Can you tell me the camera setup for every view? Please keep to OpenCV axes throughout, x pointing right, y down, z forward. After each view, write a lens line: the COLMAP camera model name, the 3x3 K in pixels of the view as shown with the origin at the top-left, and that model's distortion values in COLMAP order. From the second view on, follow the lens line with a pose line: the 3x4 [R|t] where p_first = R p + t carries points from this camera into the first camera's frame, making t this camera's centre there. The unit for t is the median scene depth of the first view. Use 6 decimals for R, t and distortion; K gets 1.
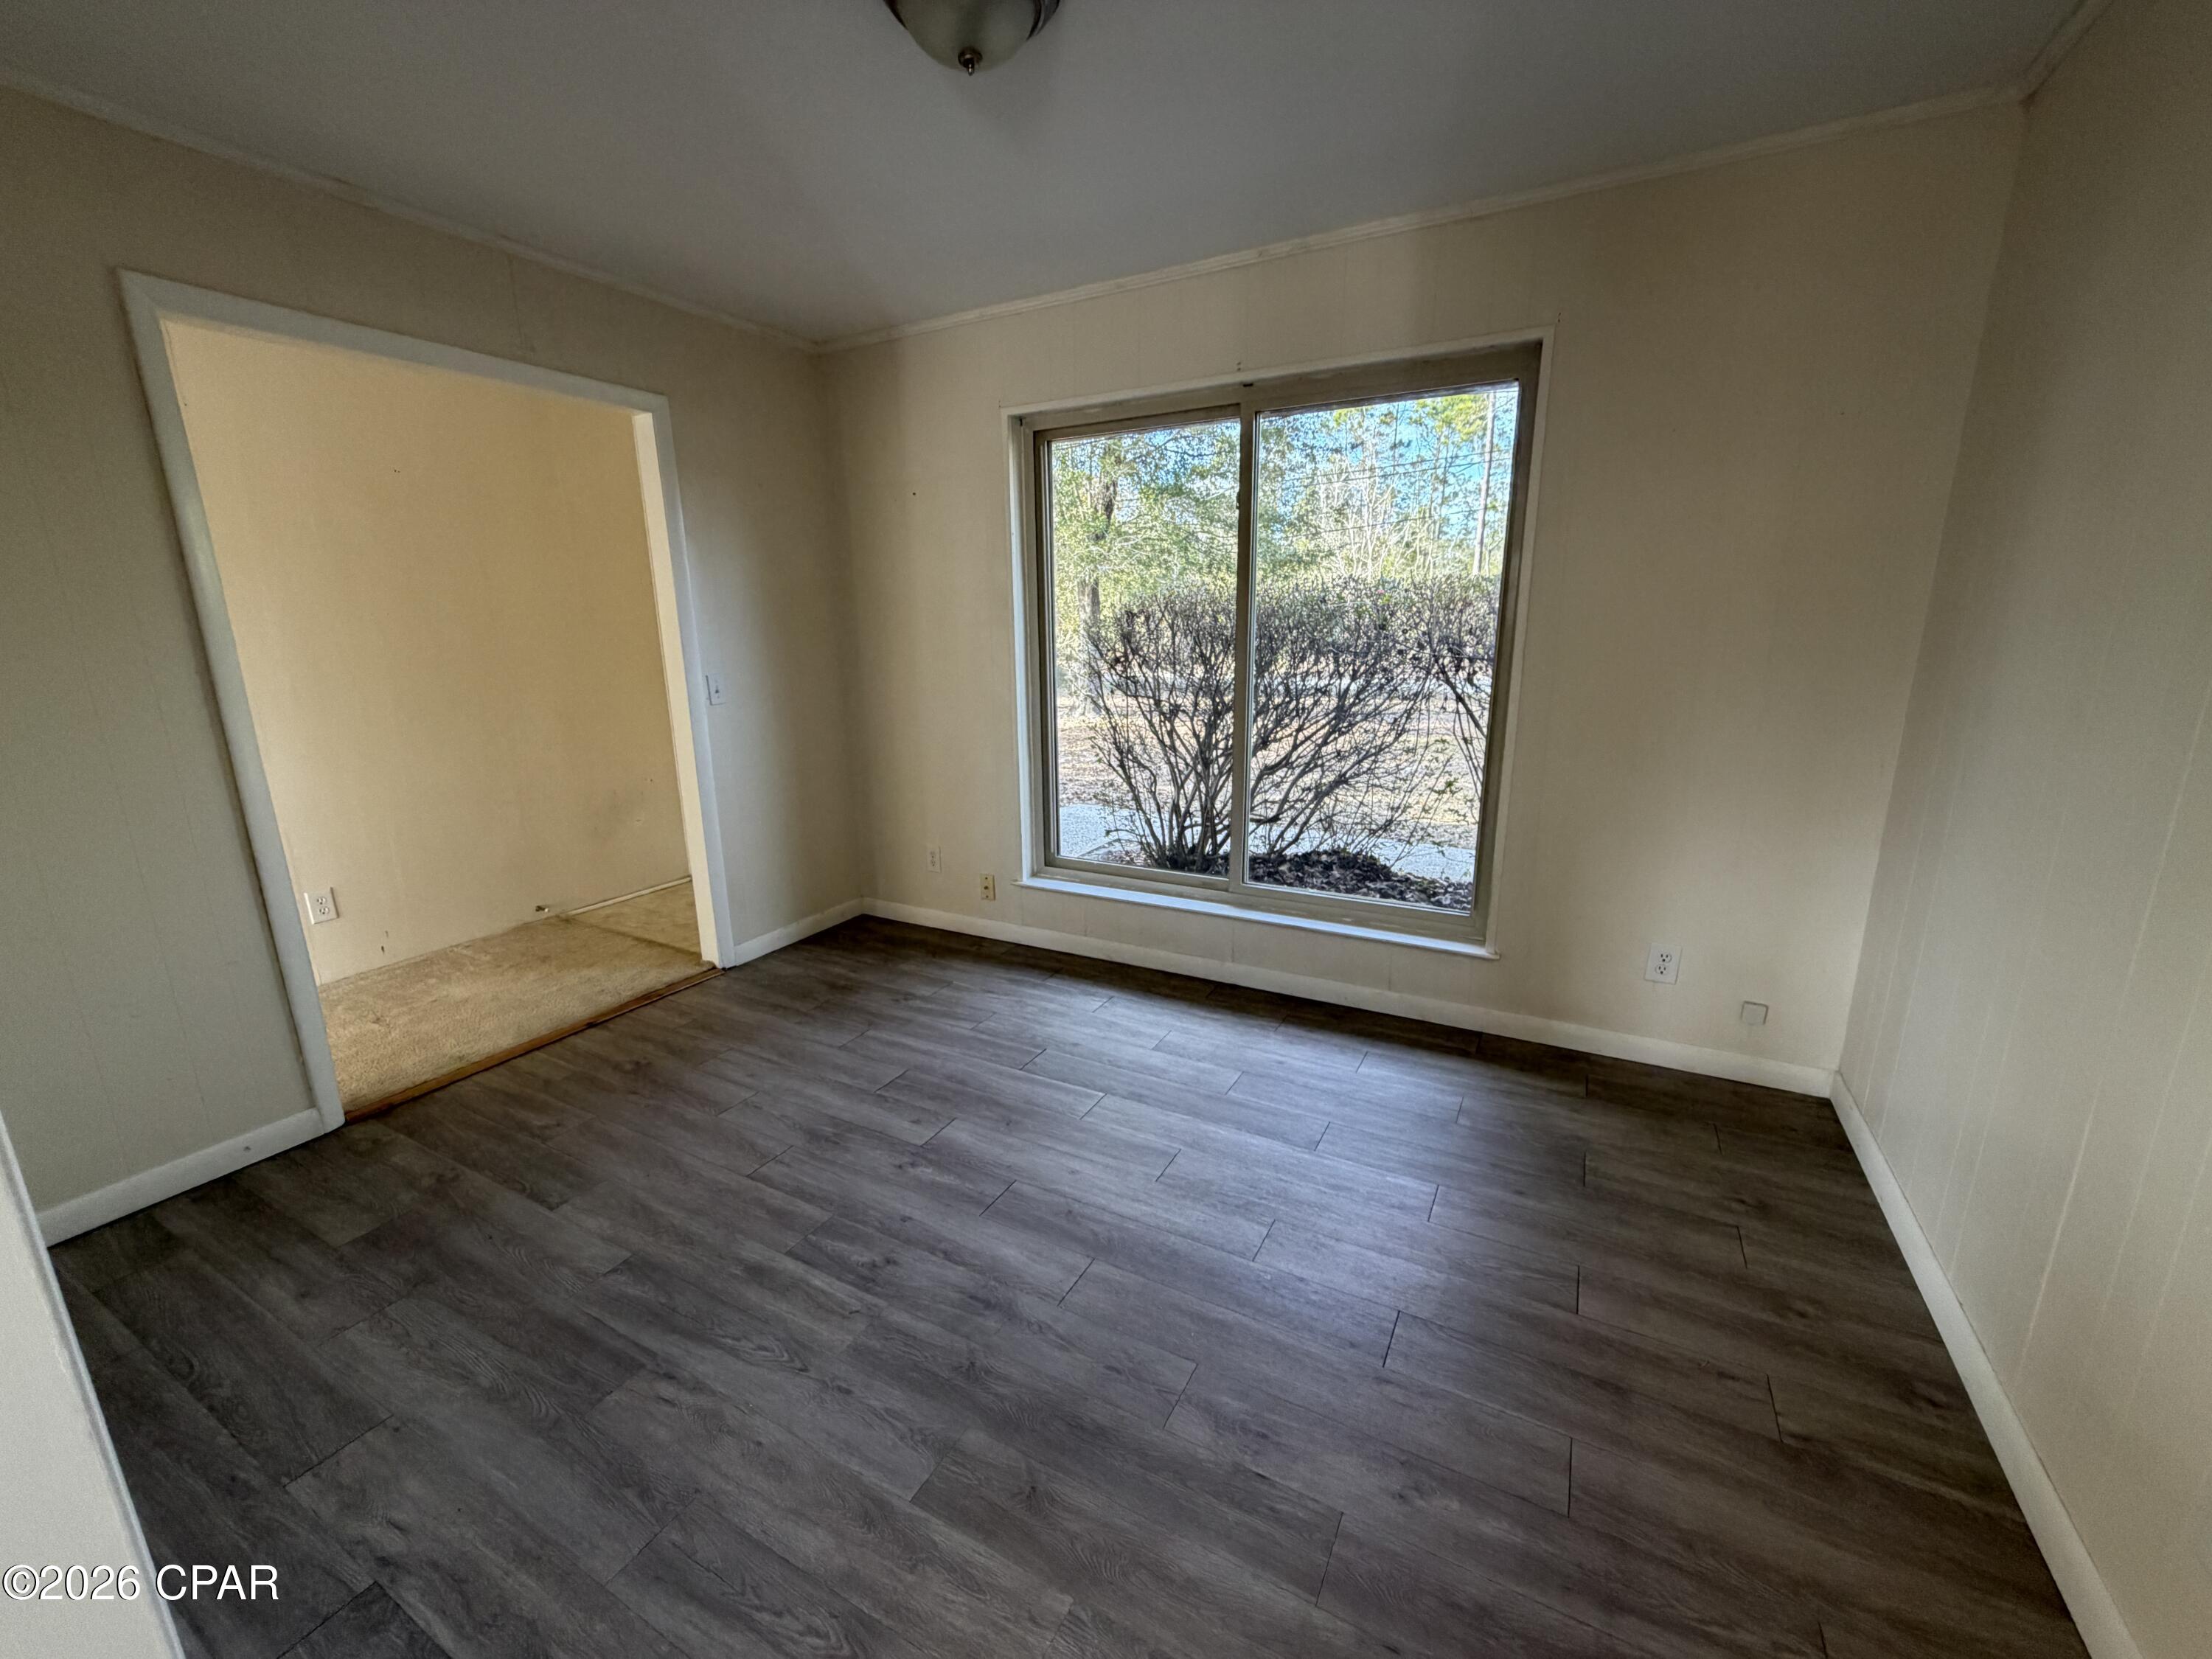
lens RADIAL K [[881.0, 0, 1098.4], [0, 881.0, 827.2], [0, 0, 1]] dist [-0.001417, 0.000139]
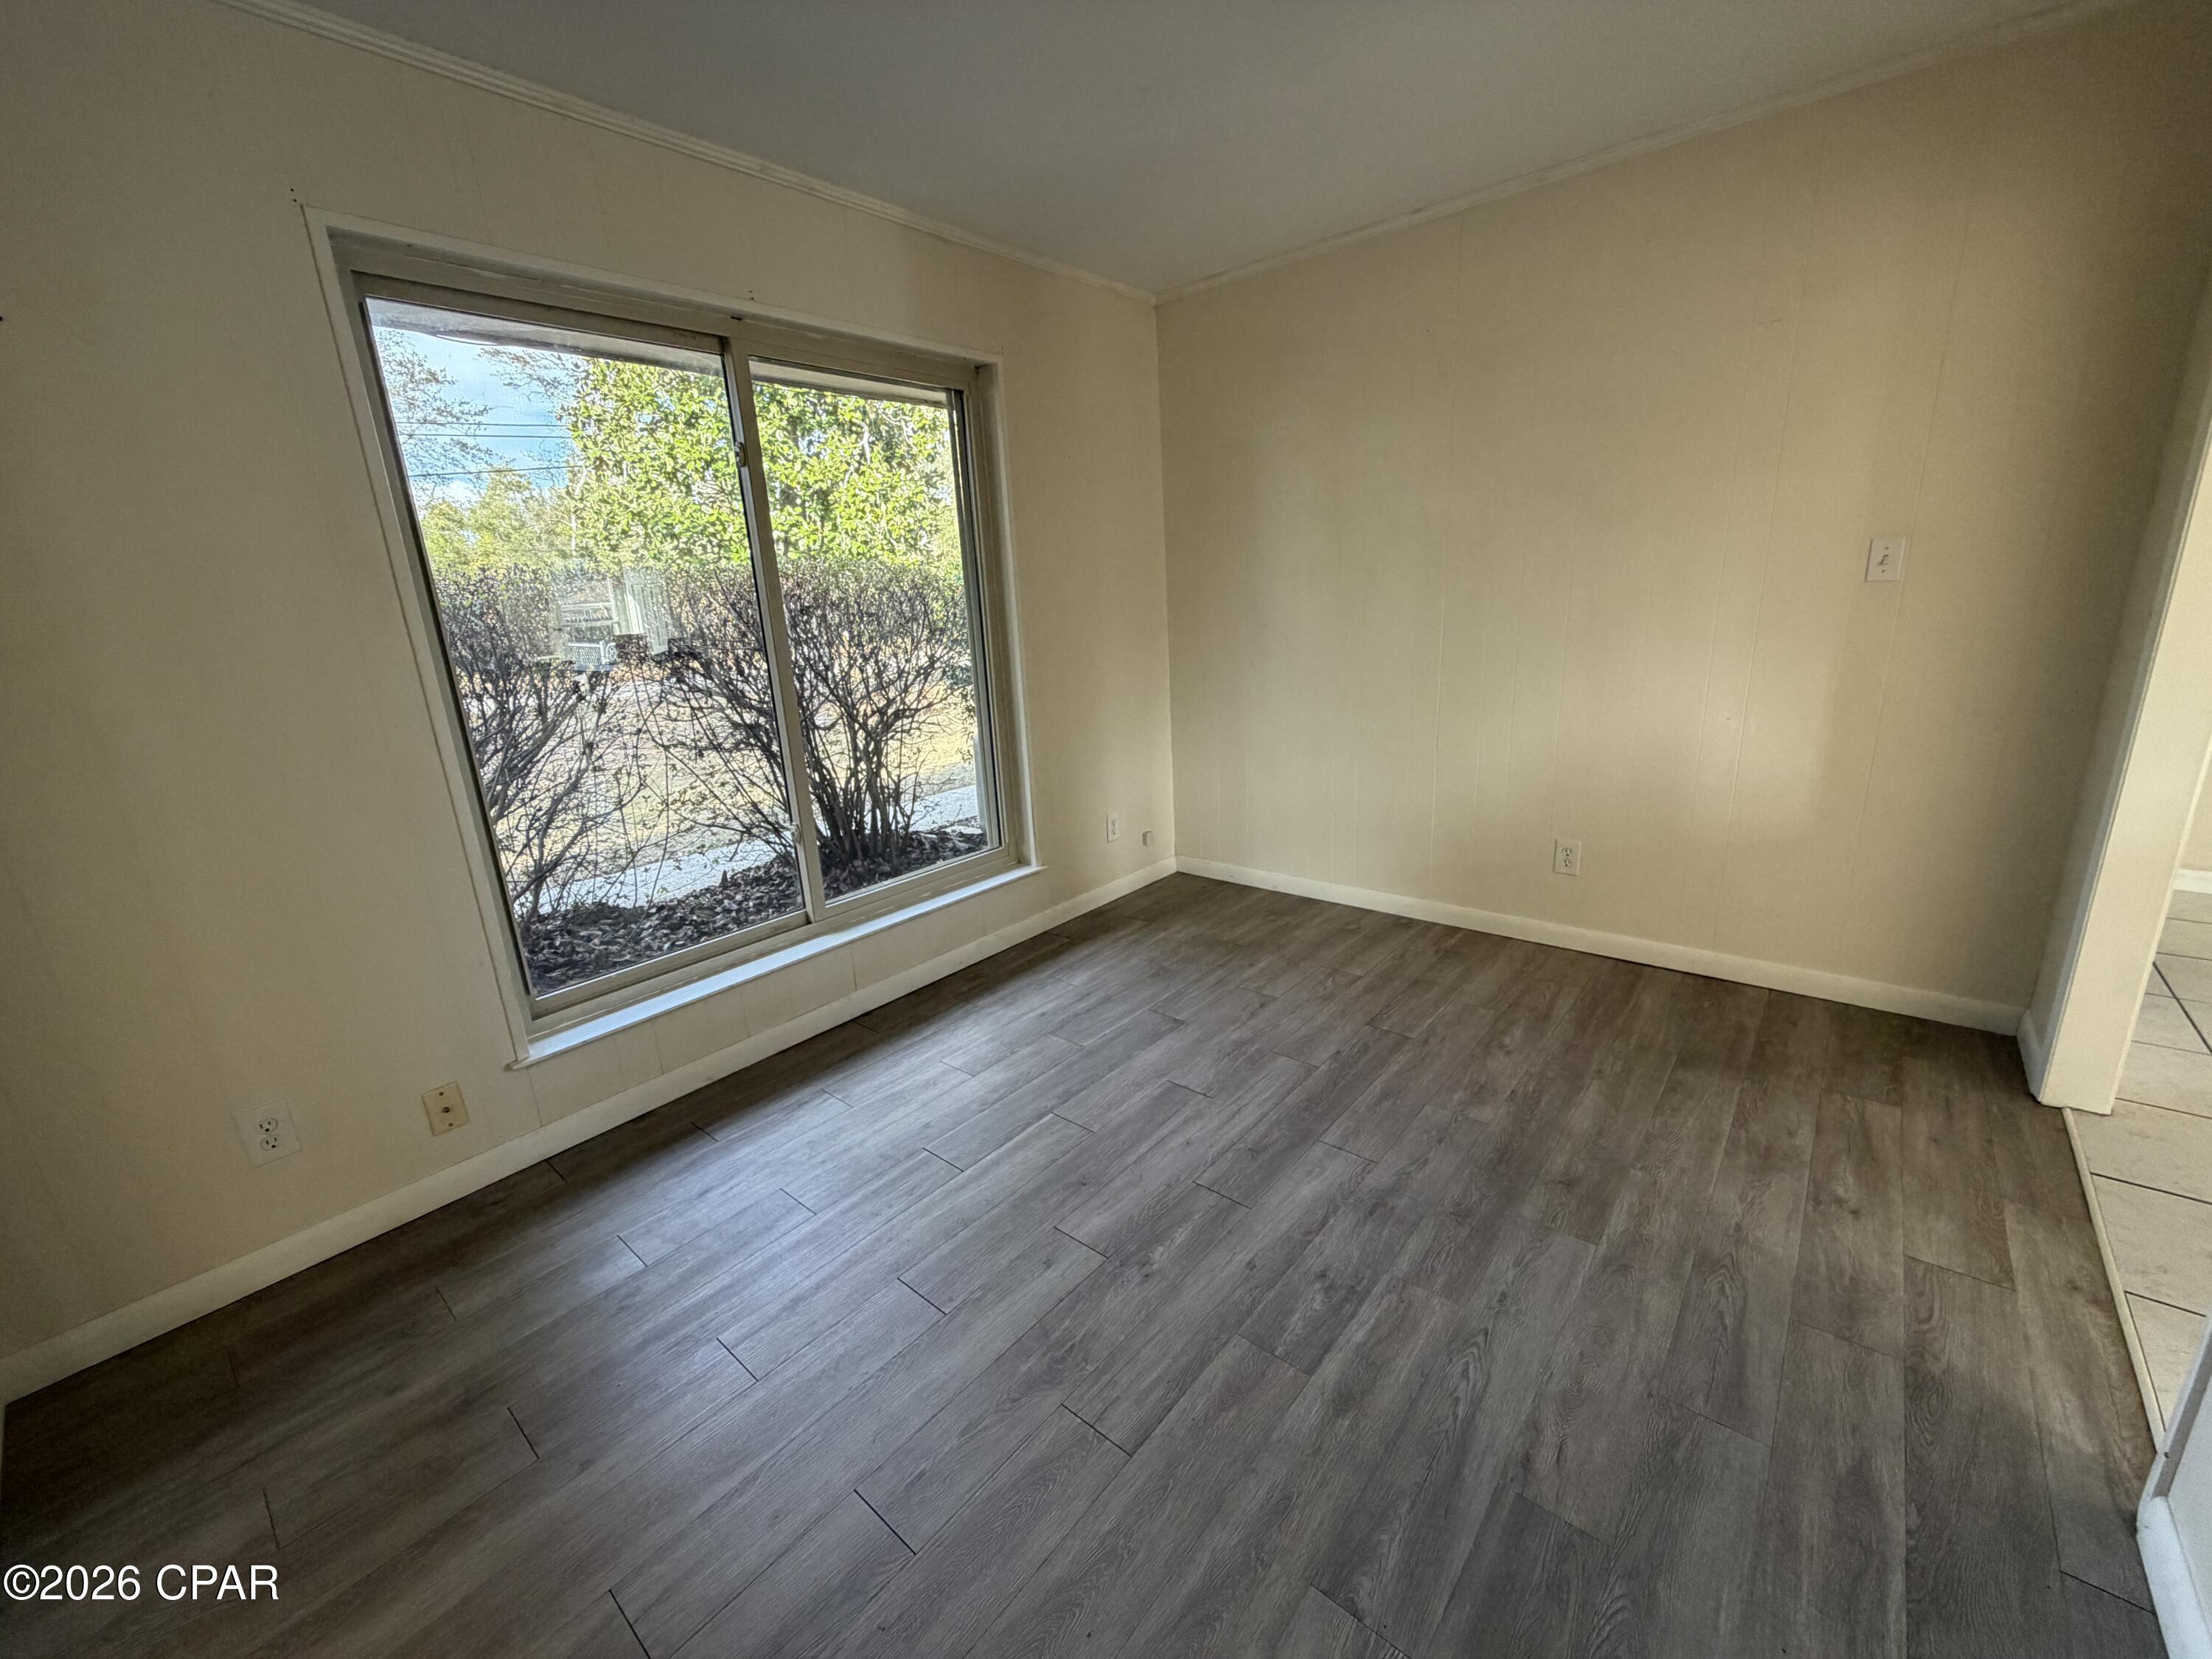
lens RADIAL K [[881.0, 0, 1098.2], [0, 881.0, 833.0], [0, 0, 1]] dist [-0.001417, 0.000139]
pose [[0.206006, -0.255794, 0.944527, -1.030297], [0.271616, 0.942249, 0.195936, -0.180129], [-0.940099, 0.216185, 0.263587, 0.882194]]
